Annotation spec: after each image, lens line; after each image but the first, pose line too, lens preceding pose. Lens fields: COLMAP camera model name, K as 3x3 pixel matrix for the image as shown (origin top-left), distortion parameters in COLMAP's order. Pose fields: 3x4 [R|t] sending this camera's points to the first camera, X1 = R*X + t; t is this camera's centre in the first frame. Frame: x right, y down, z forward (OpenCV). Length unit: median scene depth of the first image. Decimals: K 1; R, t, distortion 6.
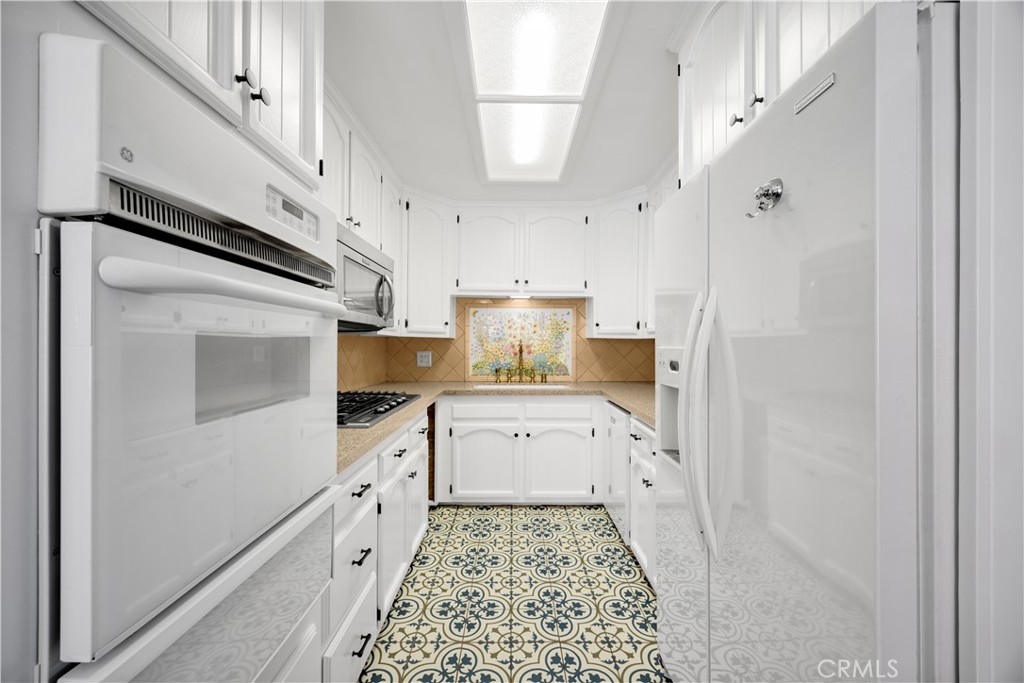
lens RADIAL K [[386.3, 0, 513.6], [0, 386.3, 346.5], [0, 0, 1]] dist [-0.001035, 0.000053]
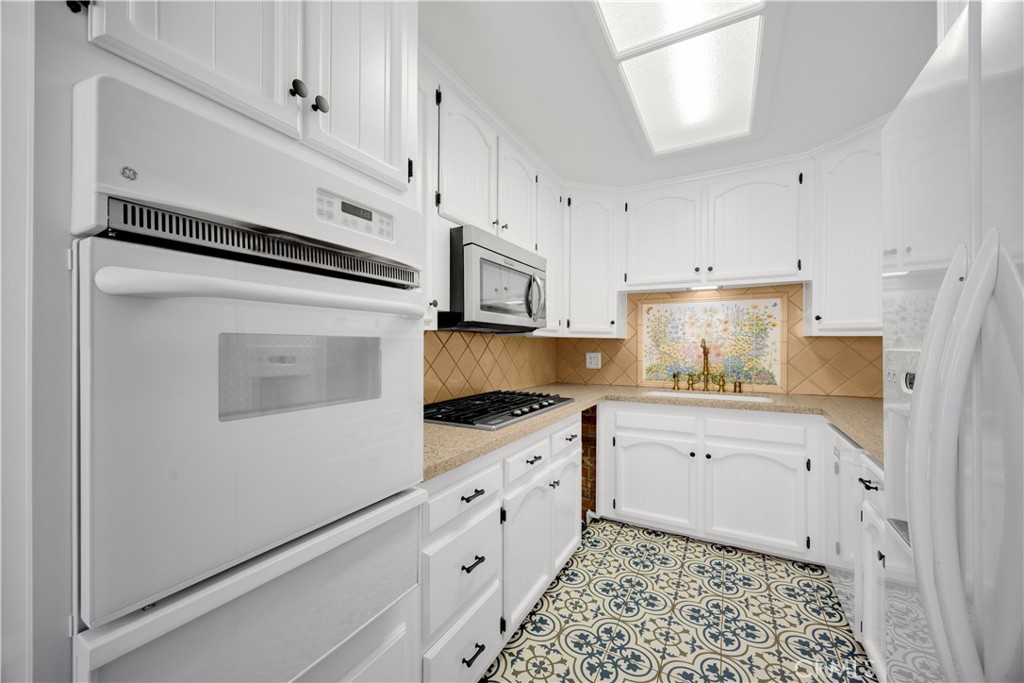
lens RADIAL K [[386.3, 0, 513.6], [0, 386.3, 346.5], [0, 0, 1]] dist [-0.001035, 0.000053]
pose [[0.873107, -0.000423, -0.487528, 0.082672], [-0.000579, 0.999998, -0.001905, -0.000388], [0.487528, 0.001946, 0.873105, 0.096816]]
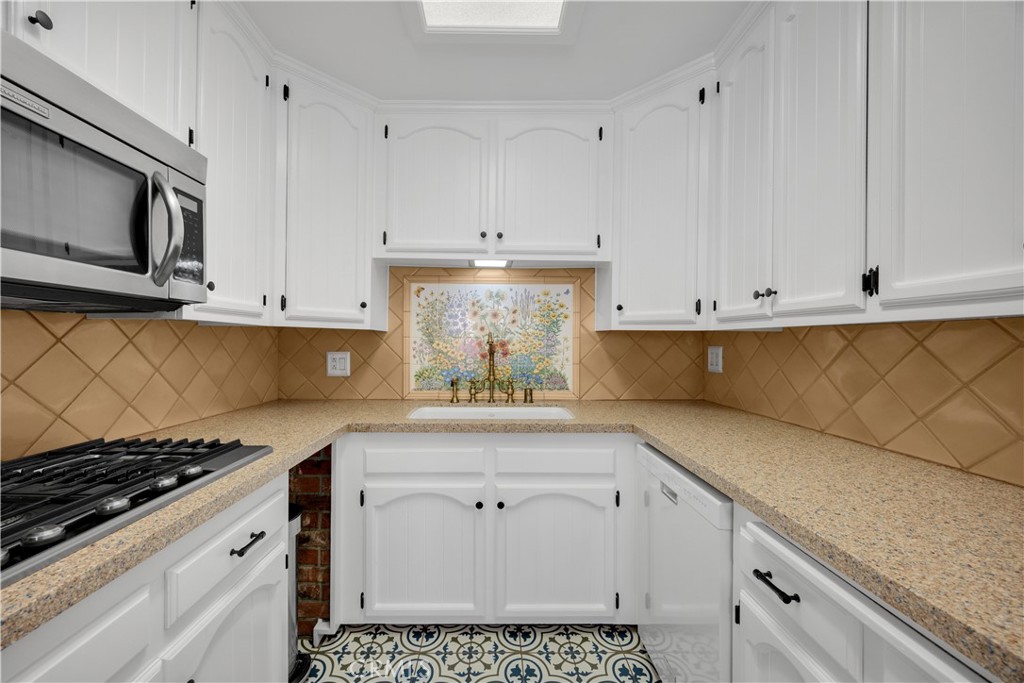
lens RADIAL K [[402.4, 0, 495.2], [0, 402.4, 340.9], [0, 0, 1]] dist [-0.001059, -0.000033]
pose [[0.999995, 0.001790, 0.002698, 0.030040], [-0.001775, 0.999983, -0.005519, -0.002244], [-0.002708, 0.005514, 0.999981, 0.462159]]
